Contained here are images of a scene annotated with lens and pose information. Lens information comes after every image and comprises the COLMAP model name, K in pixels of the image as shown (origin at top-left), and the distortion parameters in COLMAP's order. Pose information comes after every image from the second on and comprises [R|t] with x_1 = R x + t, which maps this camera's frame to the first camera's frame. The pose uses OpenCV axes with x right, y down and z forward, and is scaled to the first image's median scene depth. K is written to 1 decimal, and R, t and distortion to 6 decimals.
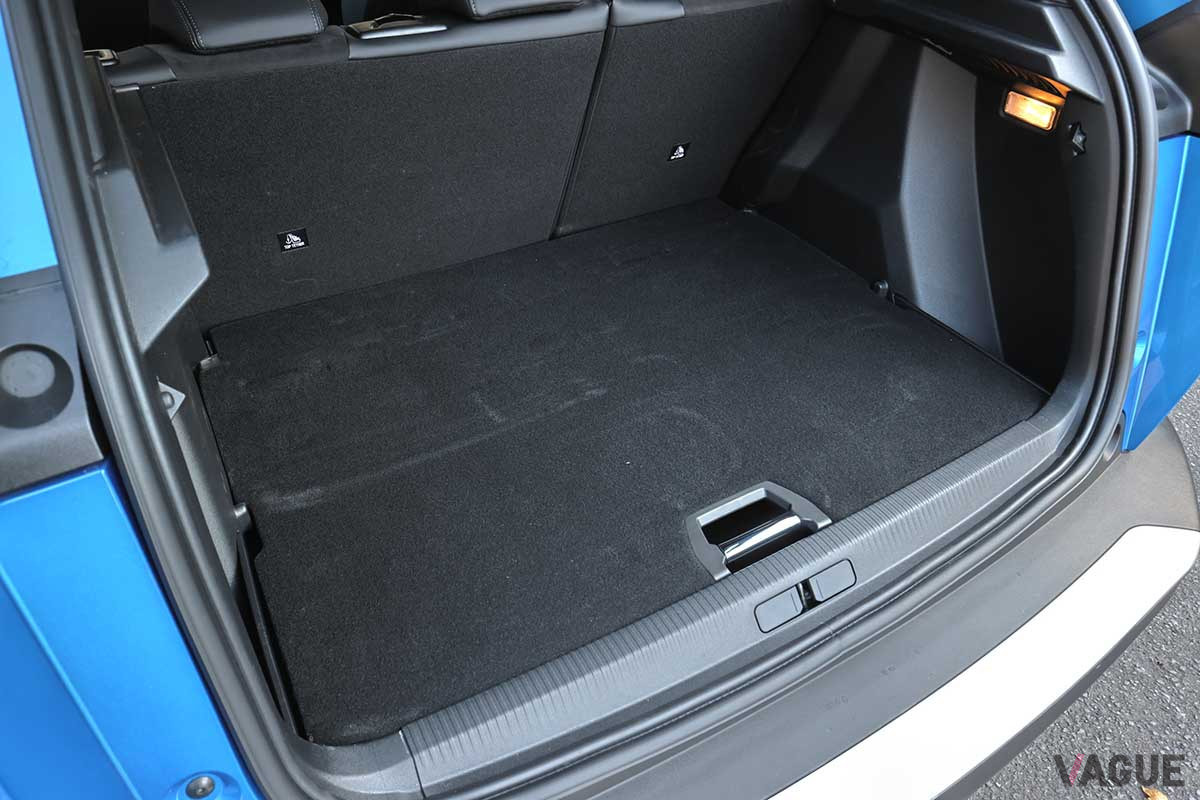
lens RADIAL K [[809.5, 0, 595.5], [0, 809.5, 395.7], [0, 0, 1]] dist [-0.000632, 0.003426]
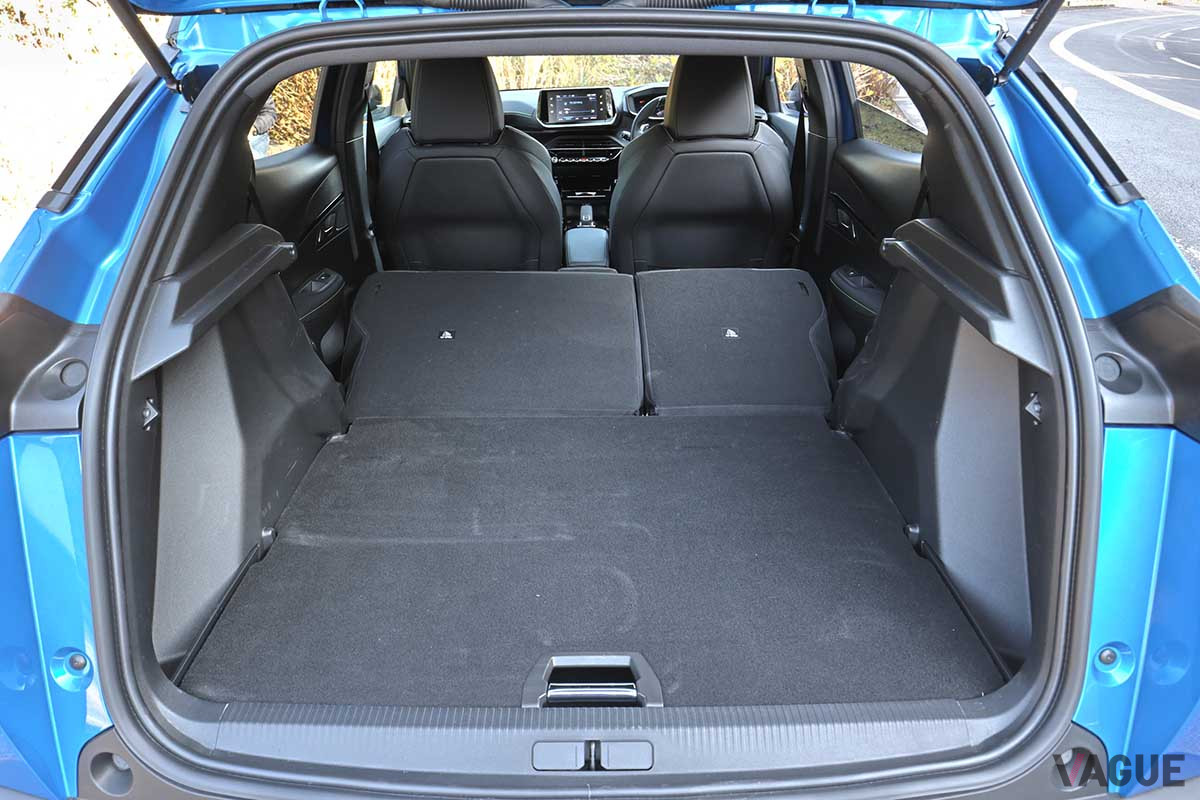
lens RADIAL K [[809.5, 0, 595.5], [0, 809.5, 395.7], [0, 0, 1]] dist [-0.000632, 0.003426]
pose [[0.860433, 0.195729, -0.470474, 0.617041], [-0.300917, 0.940275, -0.159159, -0.026103], [0.411223, 0.278519, 0.867942, -0.040676]]
